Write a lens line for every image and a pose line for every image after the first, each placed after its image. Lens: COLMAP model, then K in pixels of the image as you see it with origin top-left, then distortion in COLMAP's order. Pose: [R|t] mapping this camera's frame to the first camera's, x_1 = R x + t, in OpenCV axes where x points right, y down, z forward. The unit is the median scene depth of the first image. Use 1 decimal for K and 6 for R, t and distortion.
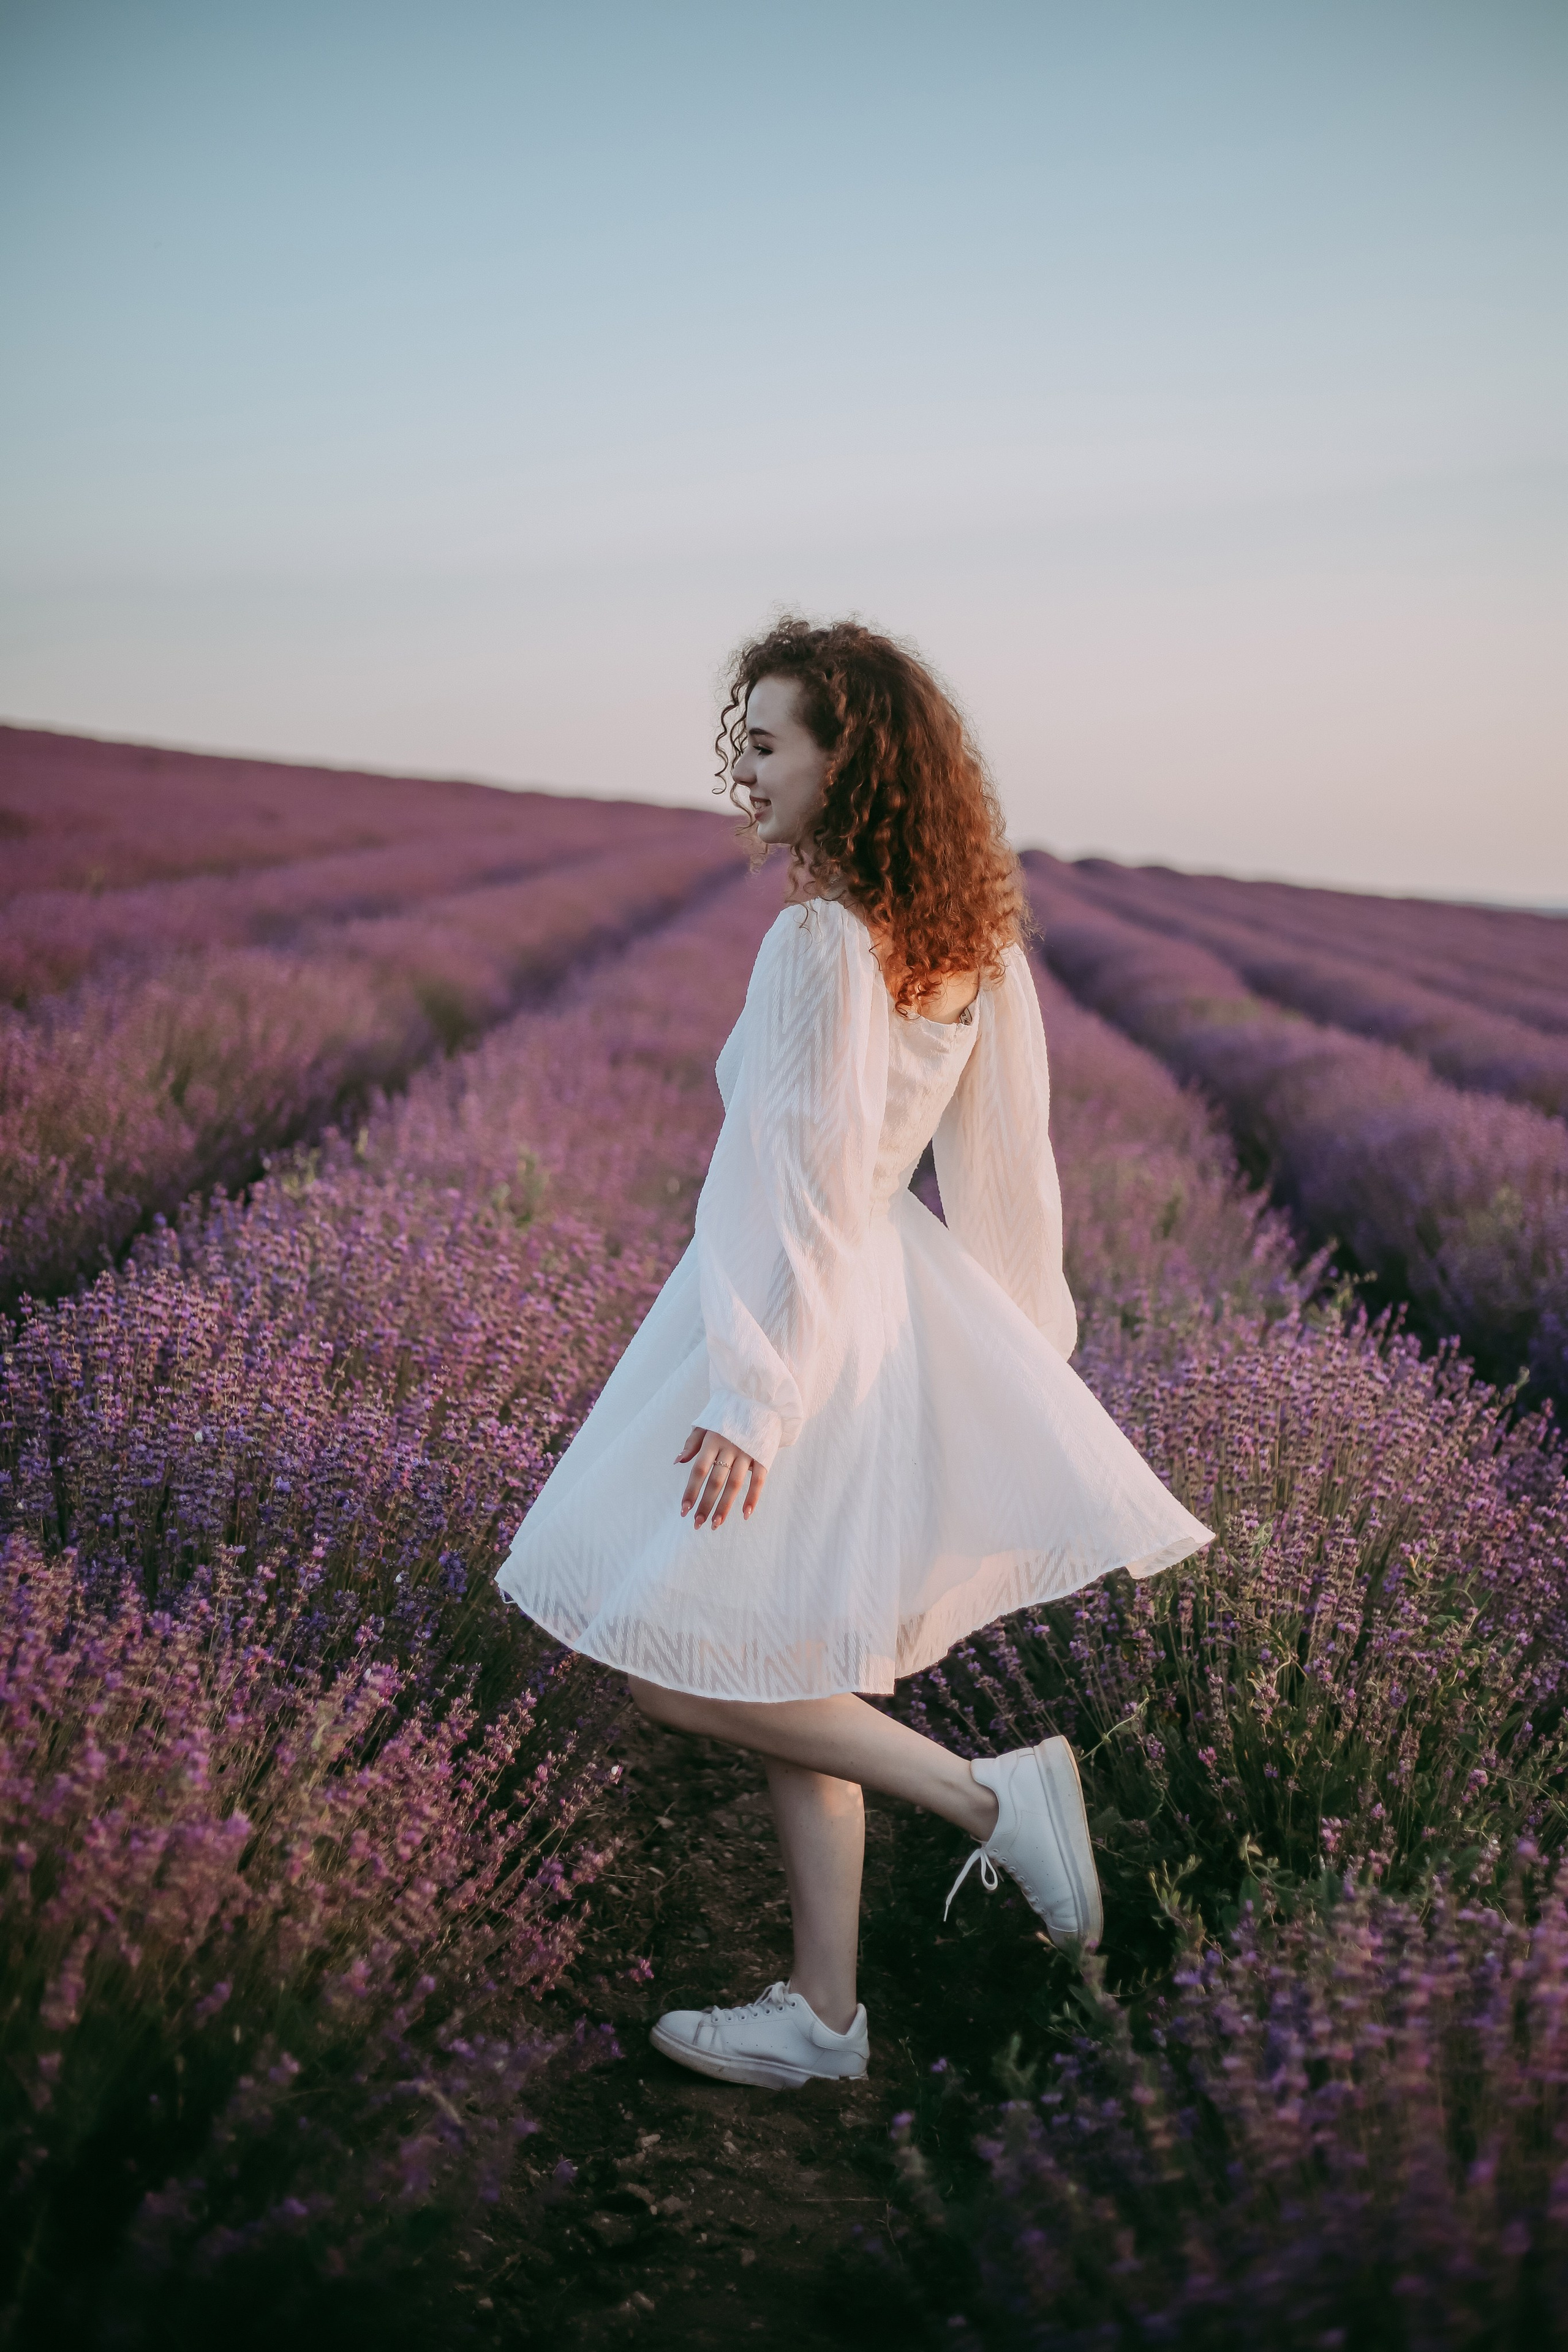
lens RADIAL K [[3391.2, 0, 784.0], [0, 3391.2, 1176.0], [0, 0, 1]] dist [-0.114483, -0.052075]
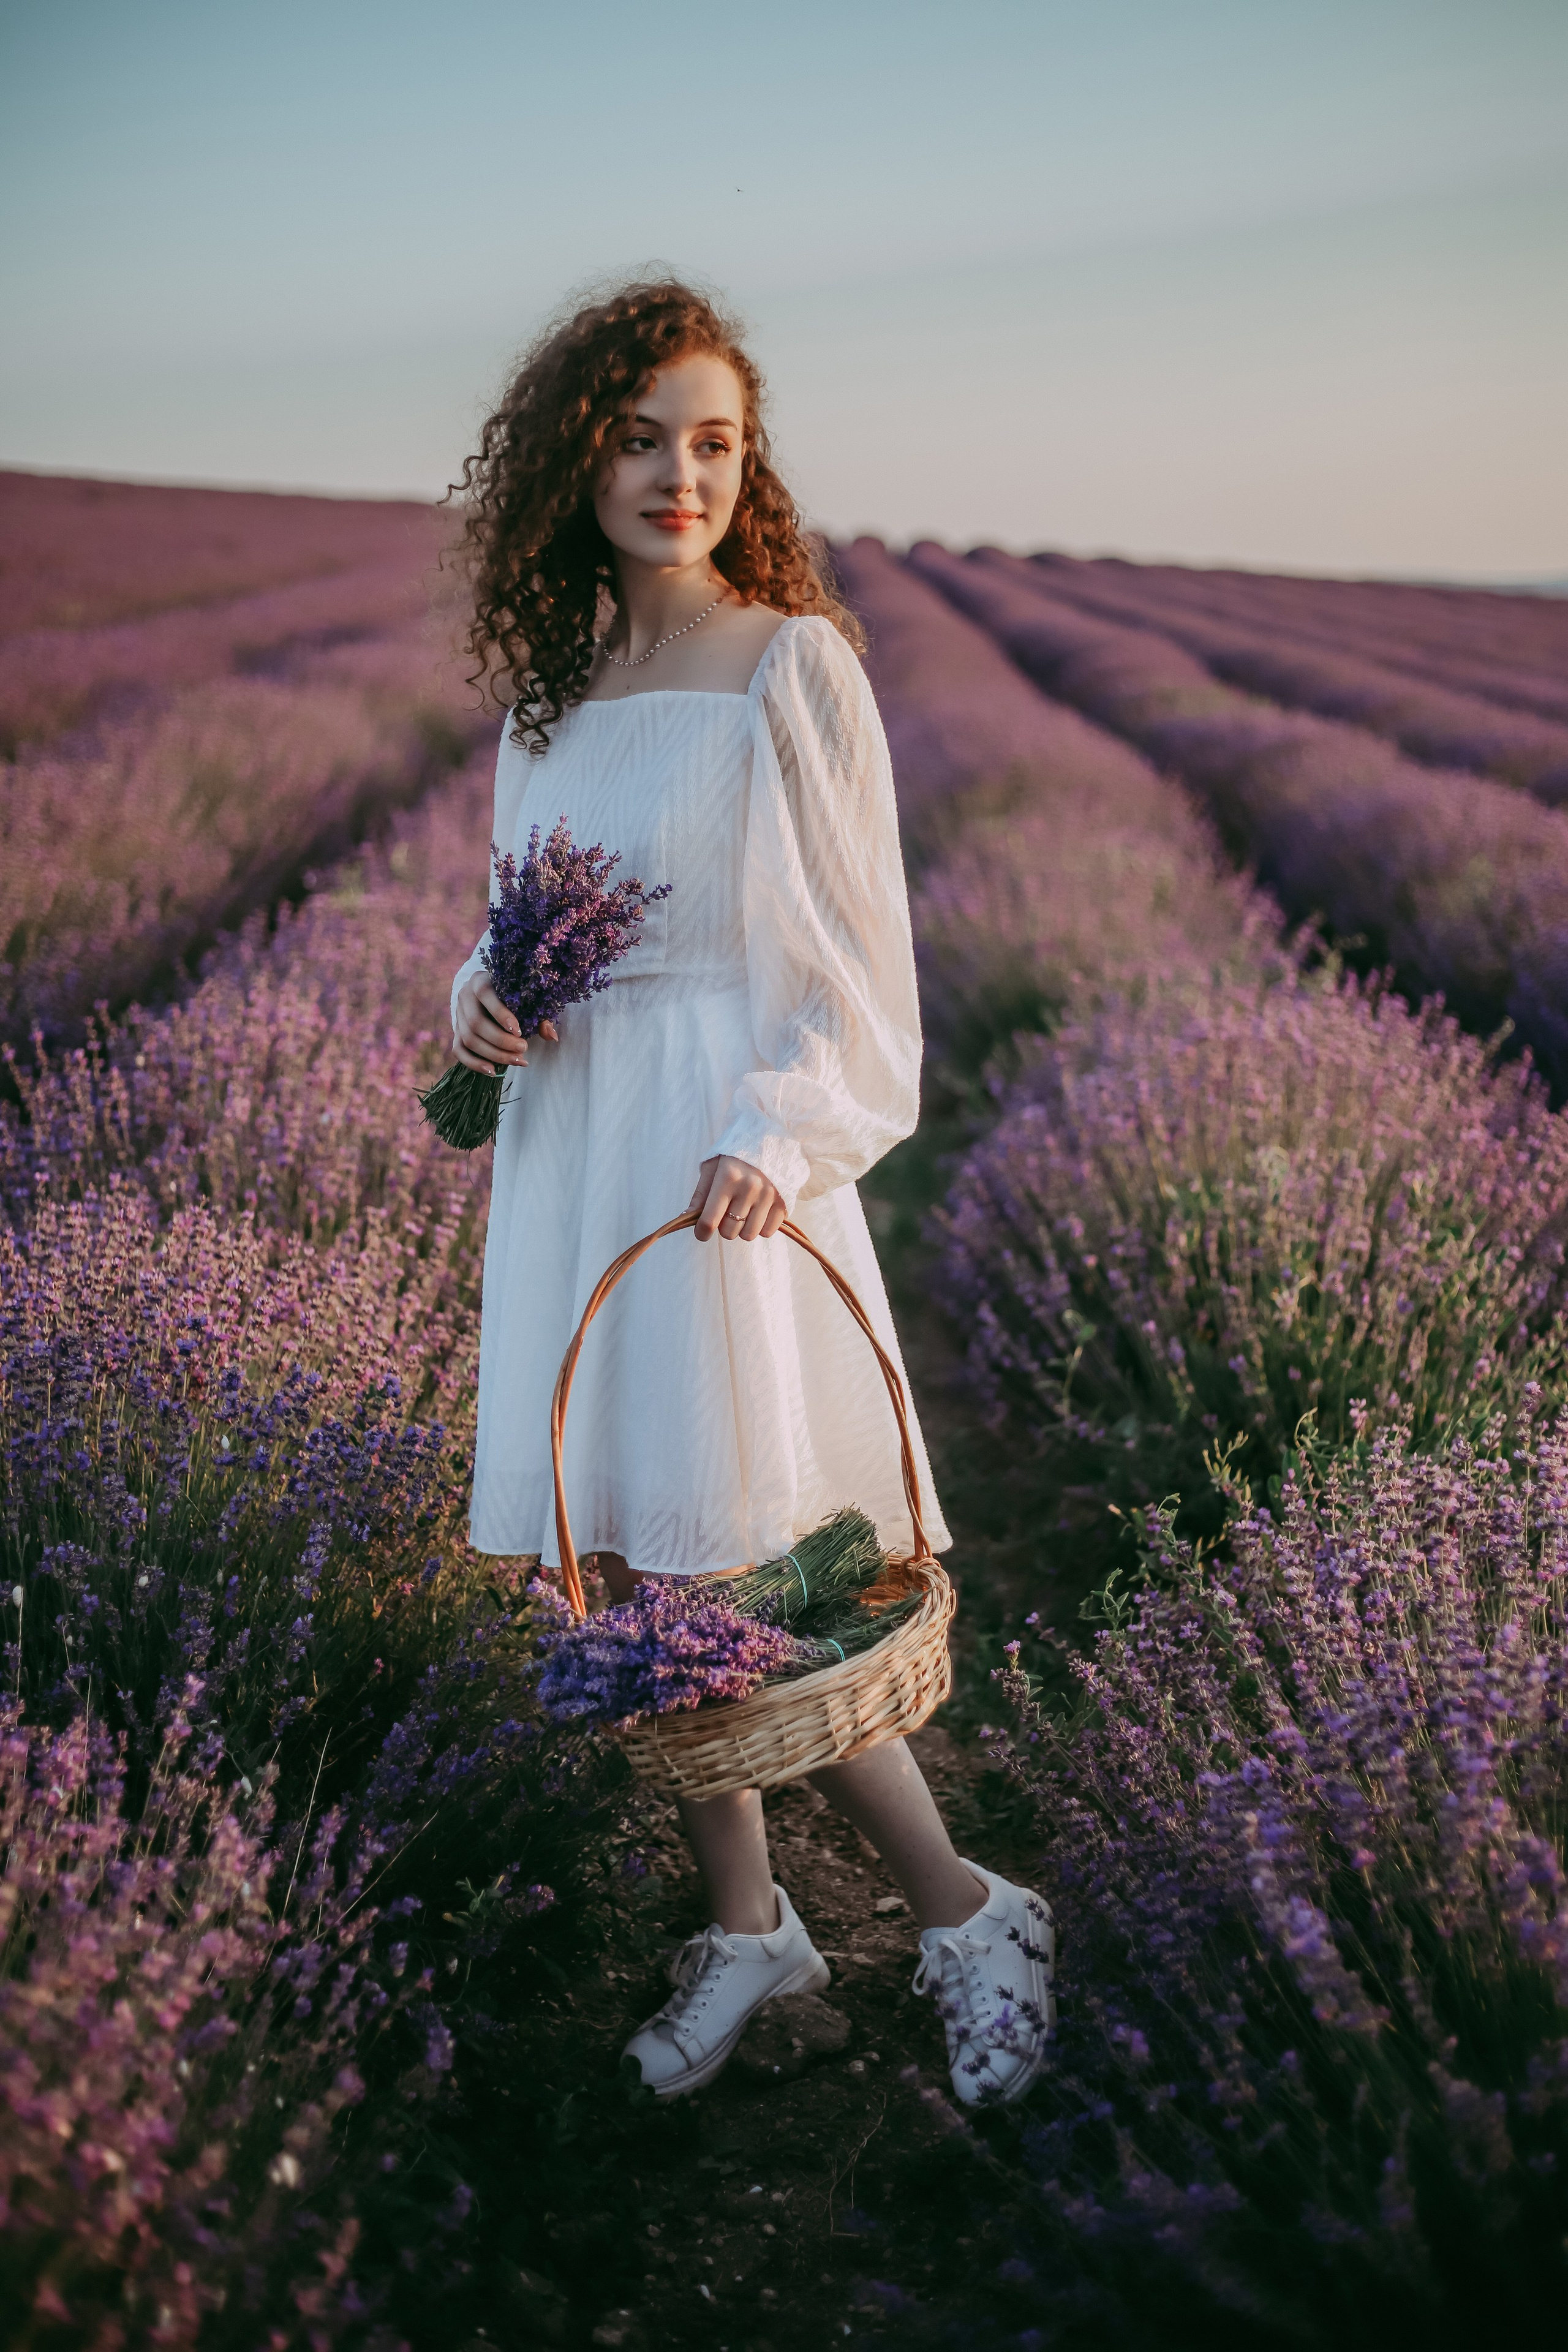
lens RADIAL K [[3391.2, 0, 784.0], [0, 3391.2, 1176.0], [0, 0, 1]] dist [-0.114483, -0.052075]
pose [[0.999043, -0.043068, 0.007638, -0.021120], [0.042255, 0.995405, 0.085927, 0.003970], [-0.011304, -0.085522, 0.996272, -0.077025]]
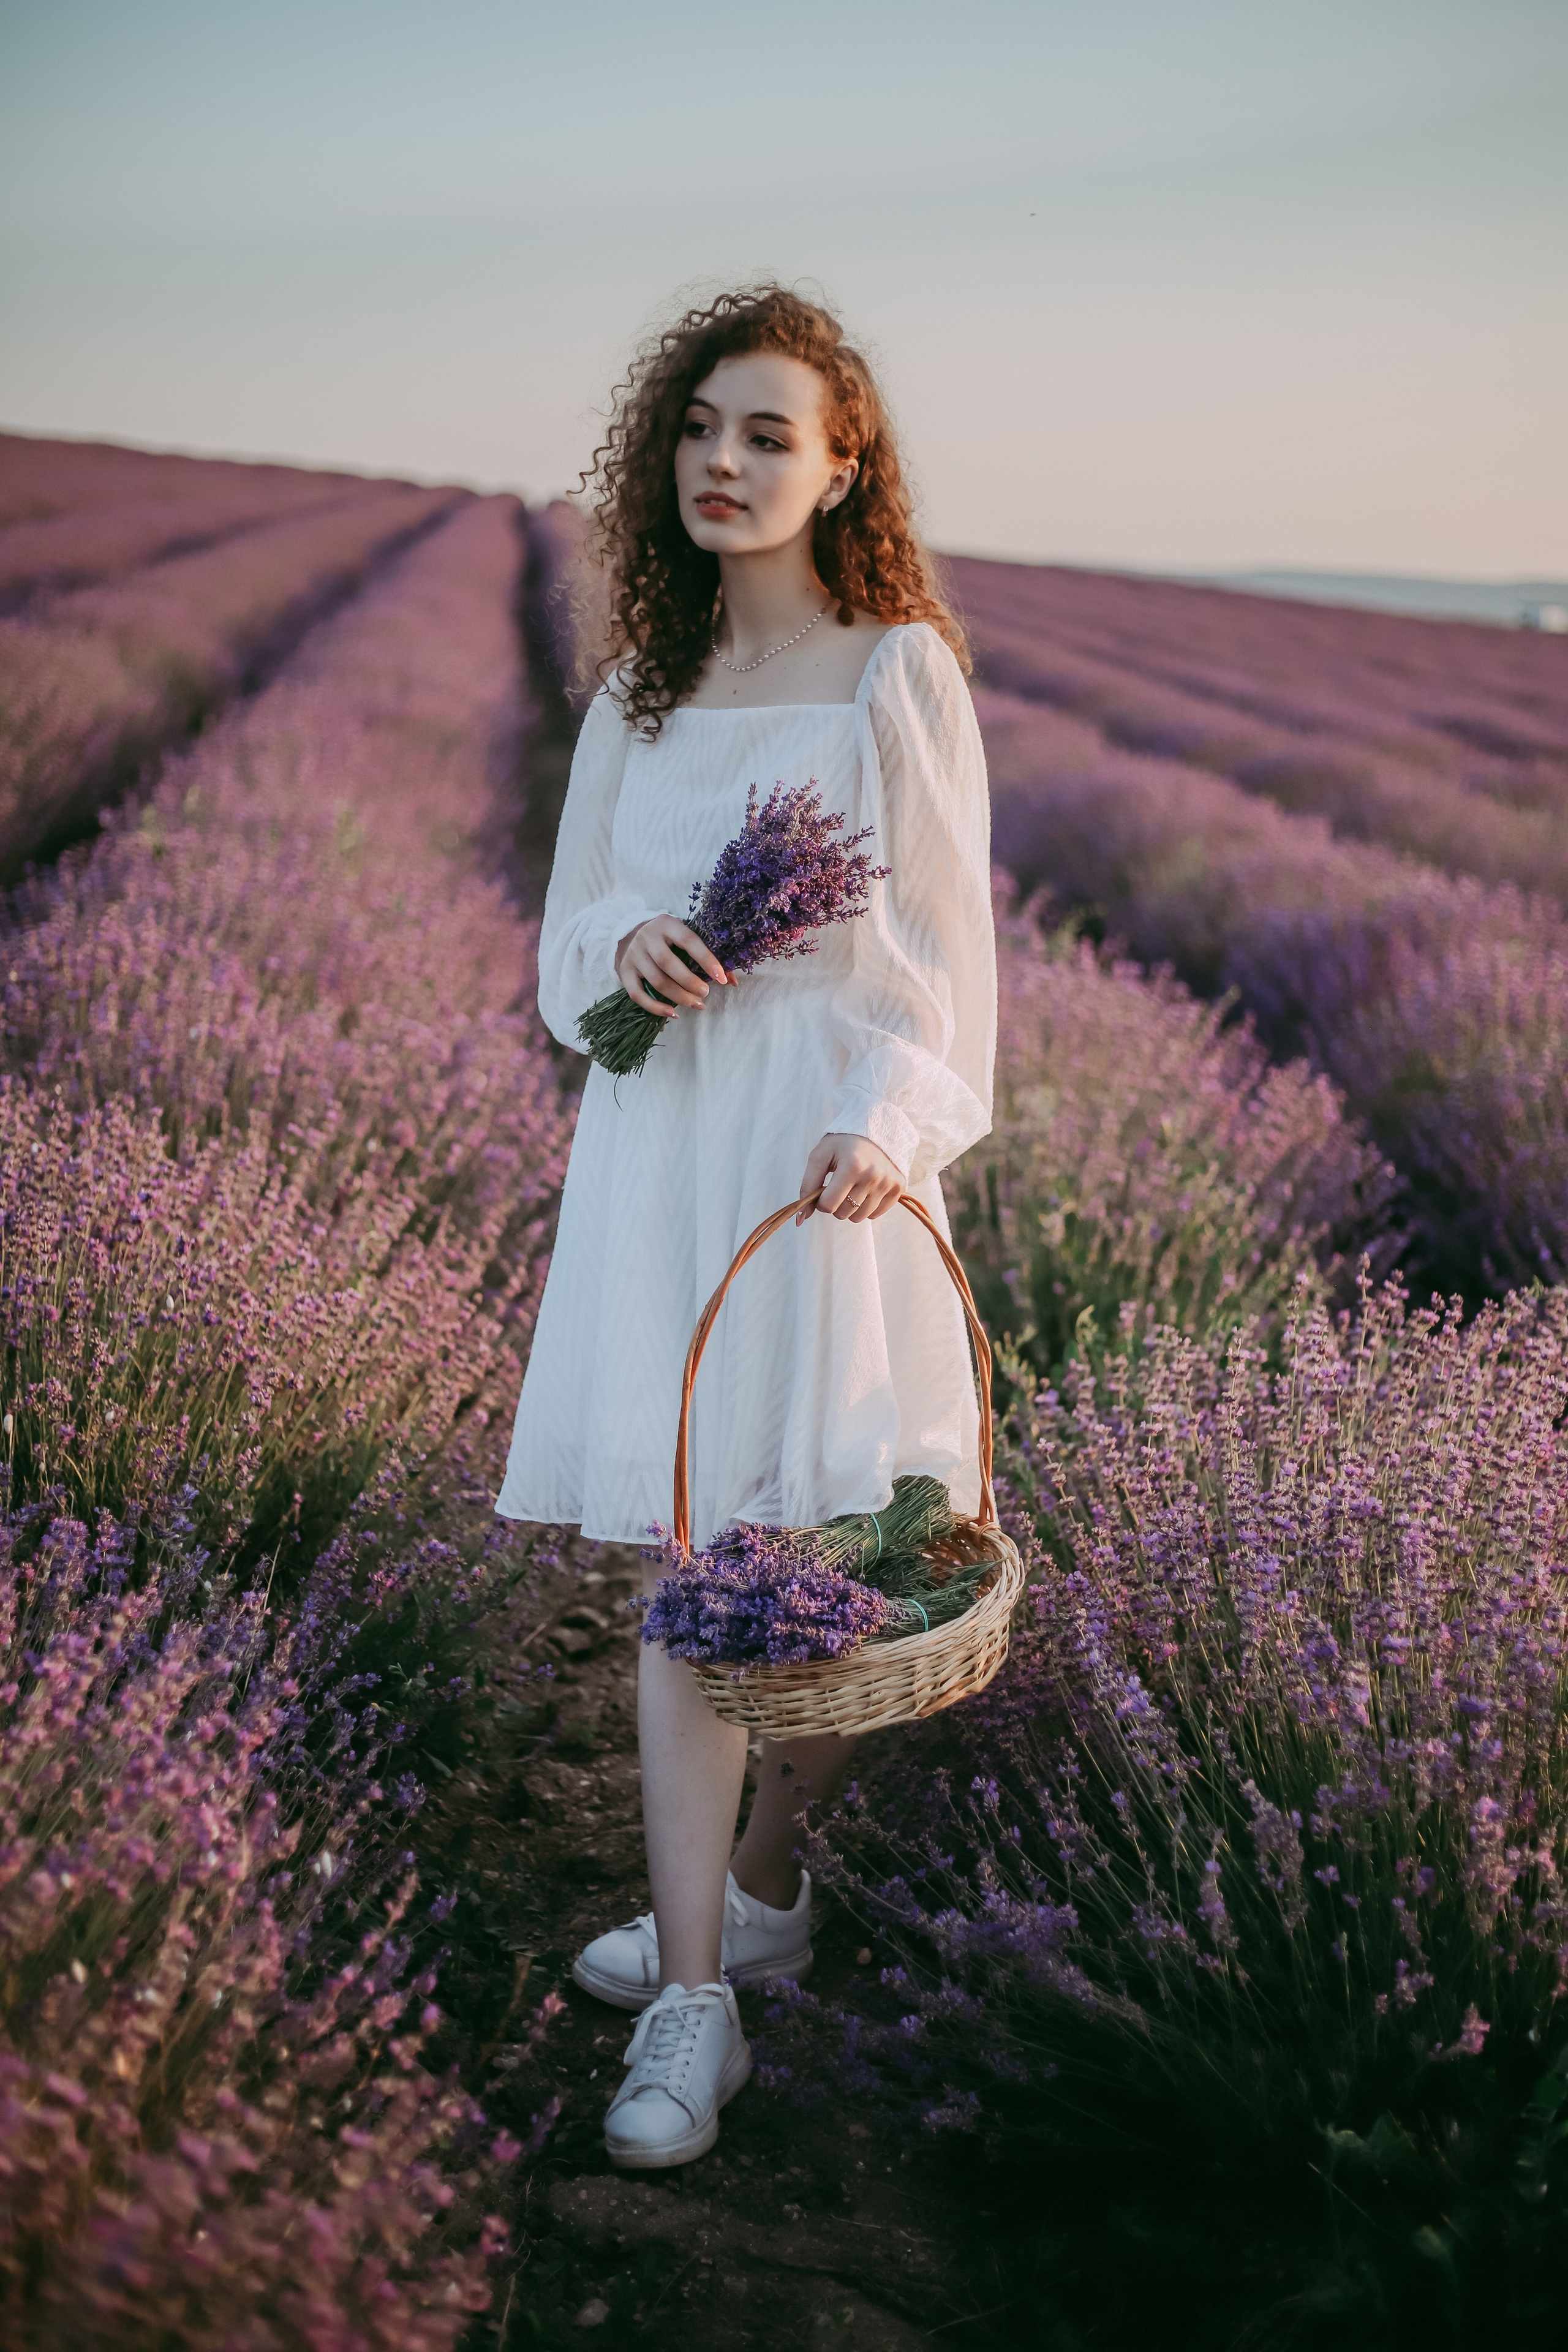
lens RADIAL K [[3391.2, 0, 784.0], [0, 3391.2, 1176.0], [0, 0, 1]] dist [-0.114483, -0.052075]
pose [[0.994314, -0.013473, 0.105628, -0.061071], [0.003072, 0.995180, 0.098016, 0.005804], [-0.106439, -0.097134, 0.989563, -0.161962]]
